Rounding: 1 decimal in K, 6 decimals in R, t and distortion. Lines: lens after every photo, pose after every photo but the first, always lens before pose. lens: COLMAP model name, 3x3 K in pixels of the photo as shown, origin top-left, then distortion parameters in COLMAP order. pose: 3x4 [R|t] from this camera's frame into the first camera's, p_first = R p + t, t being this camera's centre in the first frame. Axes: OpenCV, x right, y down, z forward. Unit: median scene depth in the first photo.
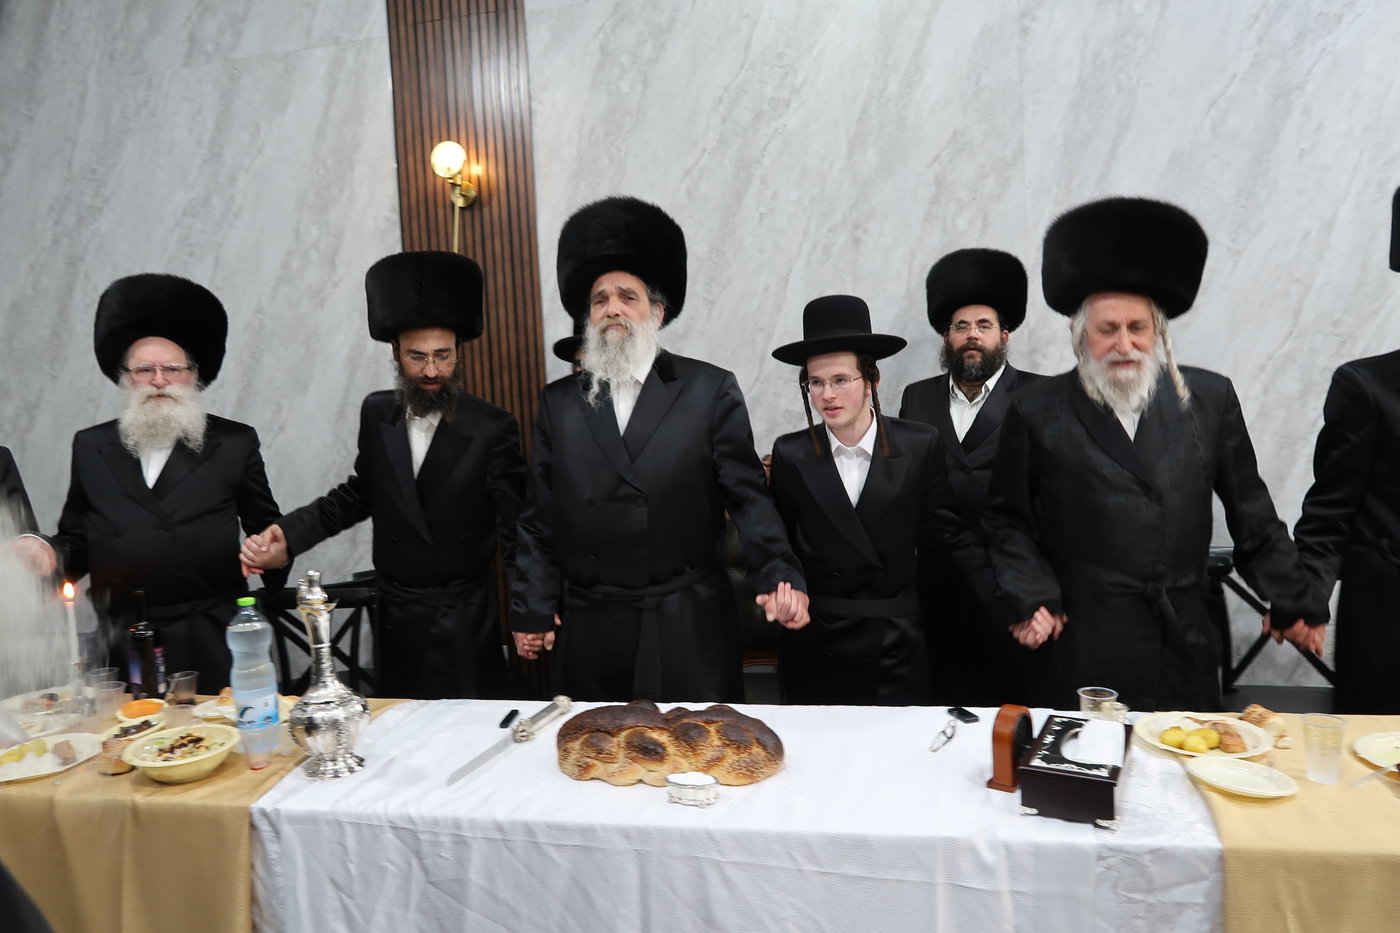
lens RADIAL K [[940.6, 0, 698.1], [0, 940.6, 467.7], [0, 0, 1]] dist [-0.028524, 0.008003]
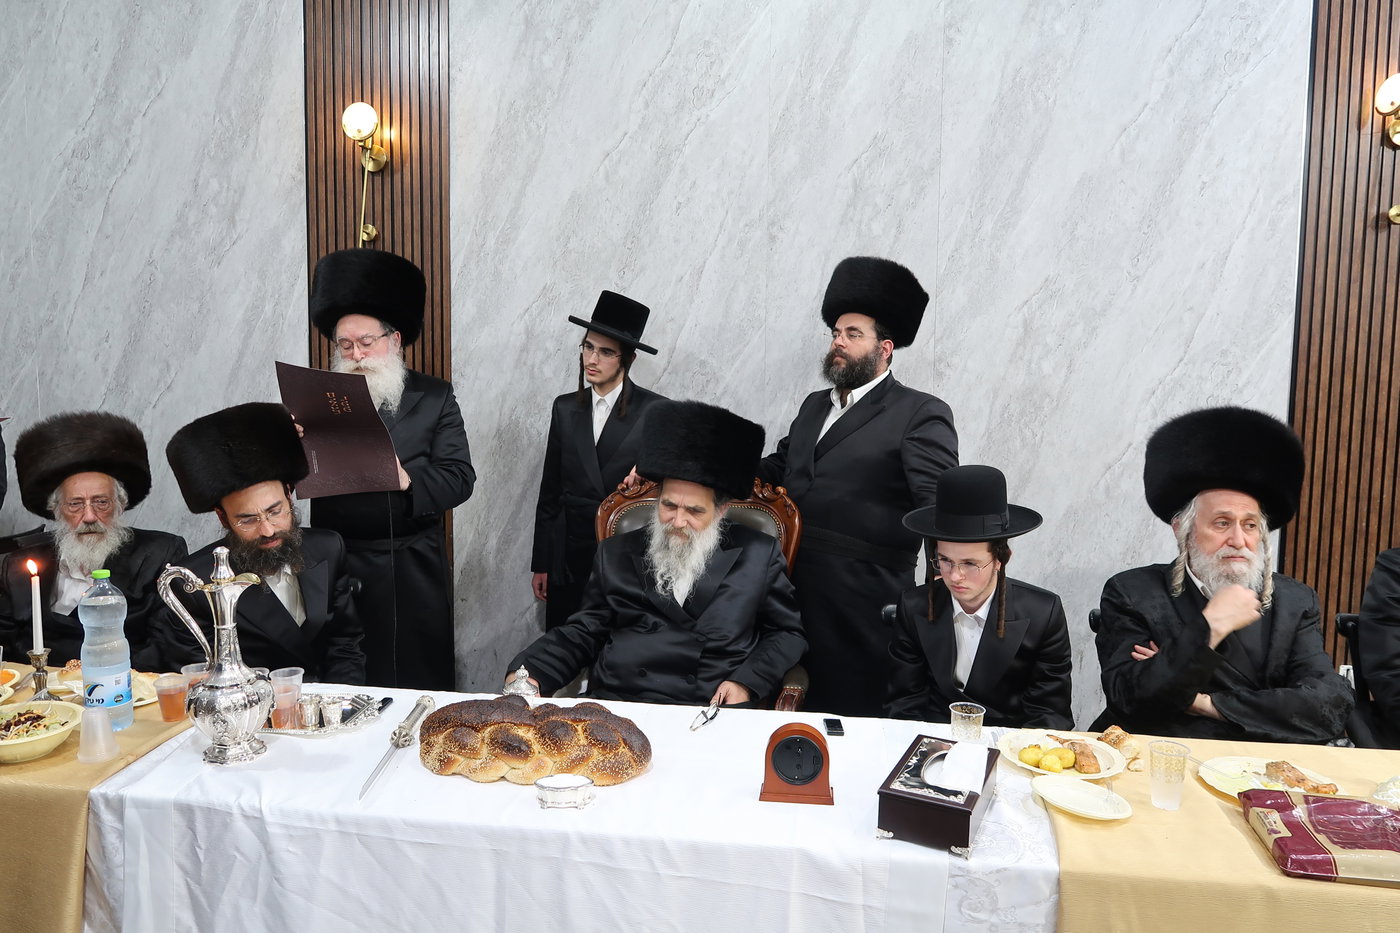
lens RADIAL K [[940.6, 0, 694.3], [0, 940.6, 468.5], [0, 0, 1]] dist [-0.028524, 0.008003]
pose [[0.995163, 0.057036, 0.079989, 0.020639], [-0.058598, 0.998131, 0.017317, -0.009307], [-0.078851, -0.021921, 0.996645, 0.006110]]
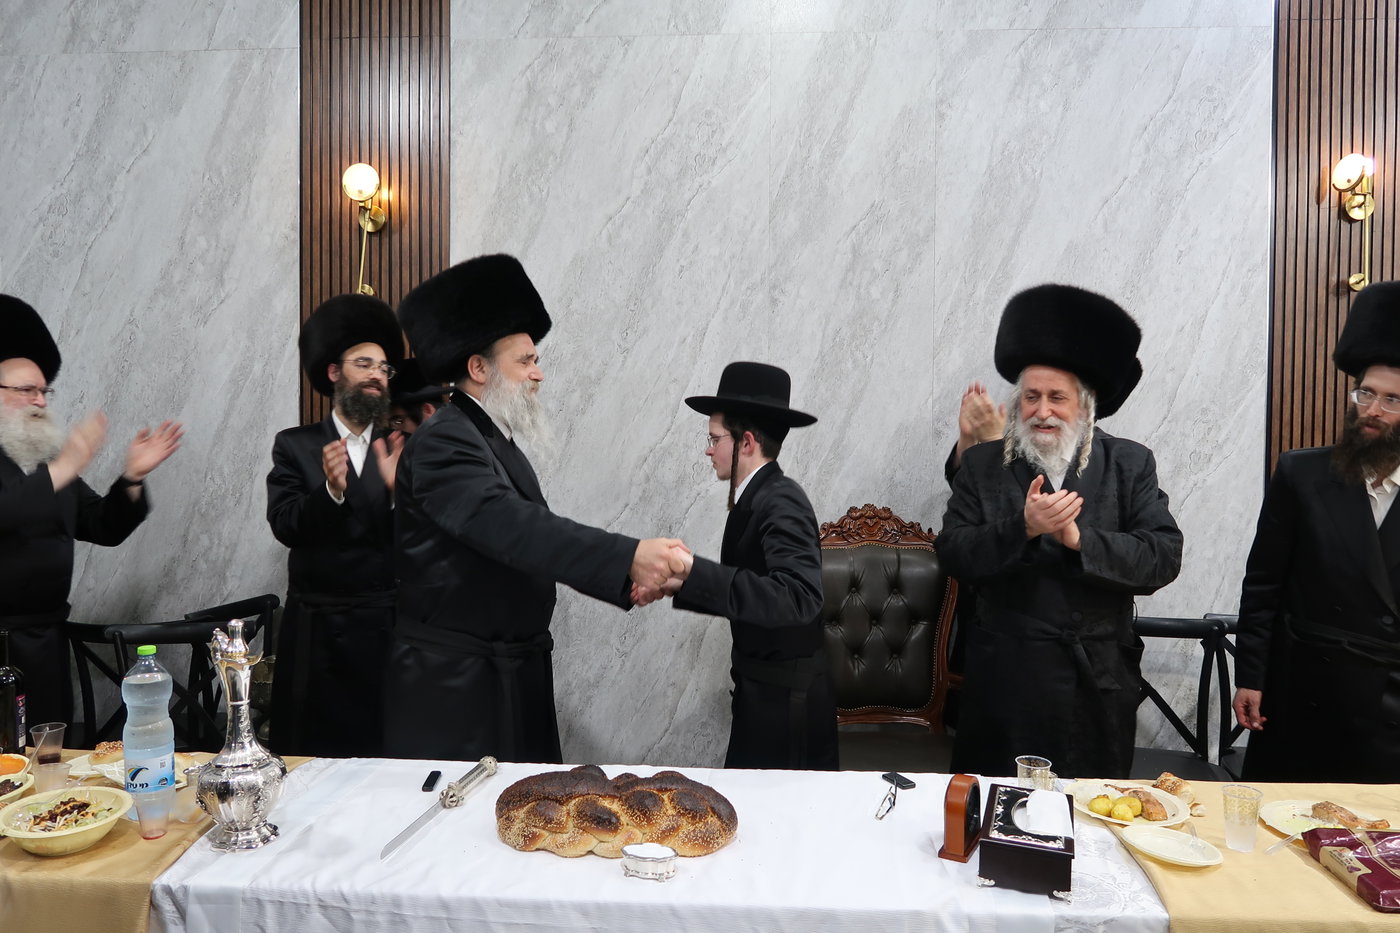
lens RADIAL K [[940.6, 0, 695.9], [0, 940.6, 470.5], [0, 0, 1]] dist [-0.028524, 0.008003]
pose [[0.986609, 0.053089, 0.154219, -0.061973], [-0.047134, 0.998004, -0.042021, -0.010525], [-0.156142, 0.034189, 0.987143, 0.011381]]
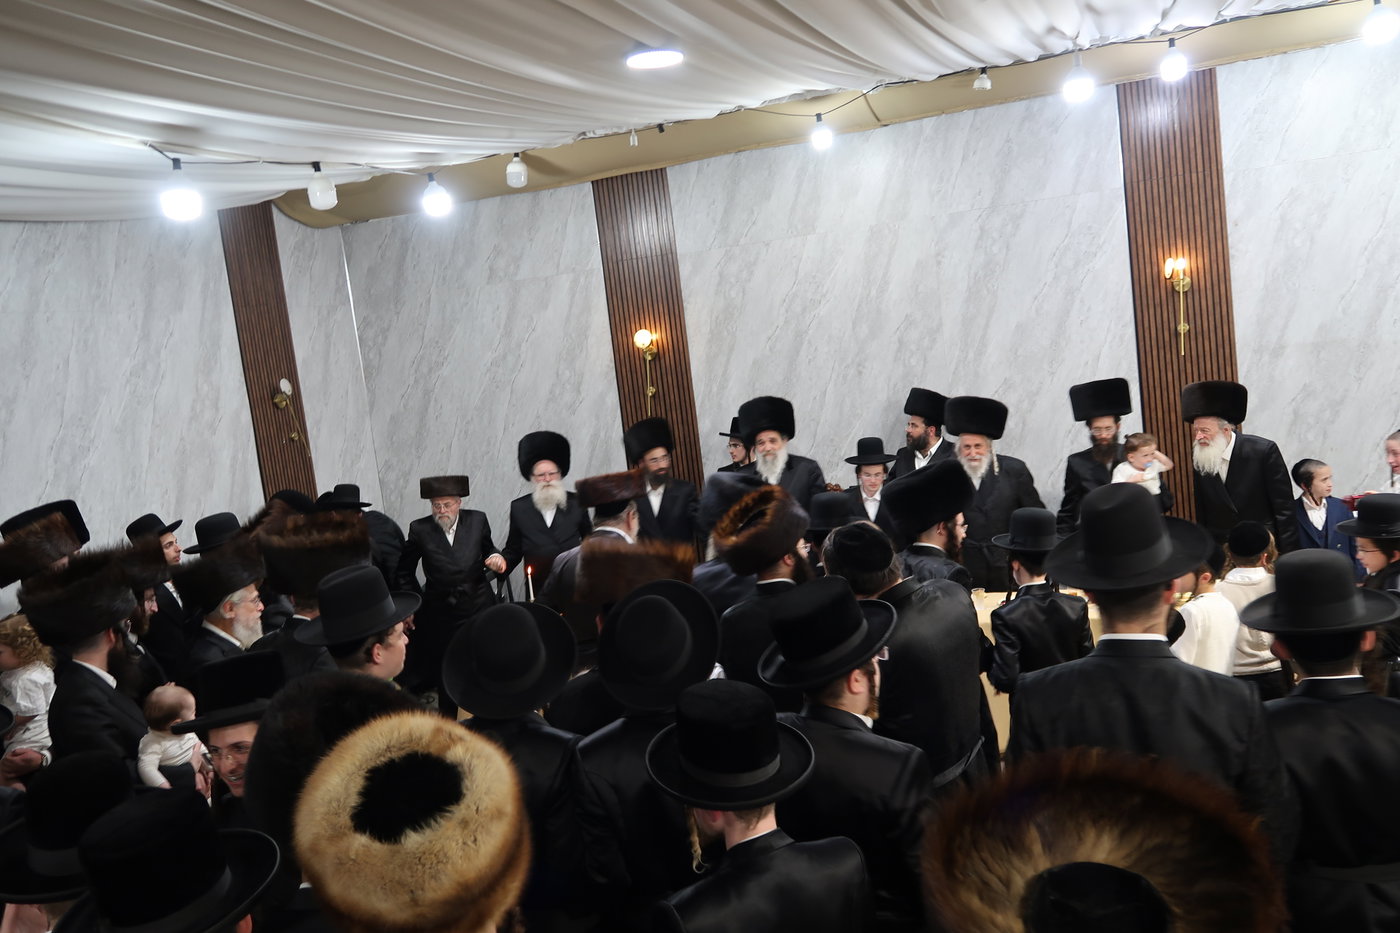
lens RADIAL K [[1042.1, 0, 708.4], [0, 1042.1, 466.8], [0, 0, 1]] dist [-0.015644, 0.006659]
pose [[0.994336, -0.055888, -0.090401, 0.043350], [0.059247, 0.997633, 0.034907, -0.141567], [0.088236, -0.040065, 0.995294, -1.143419]]
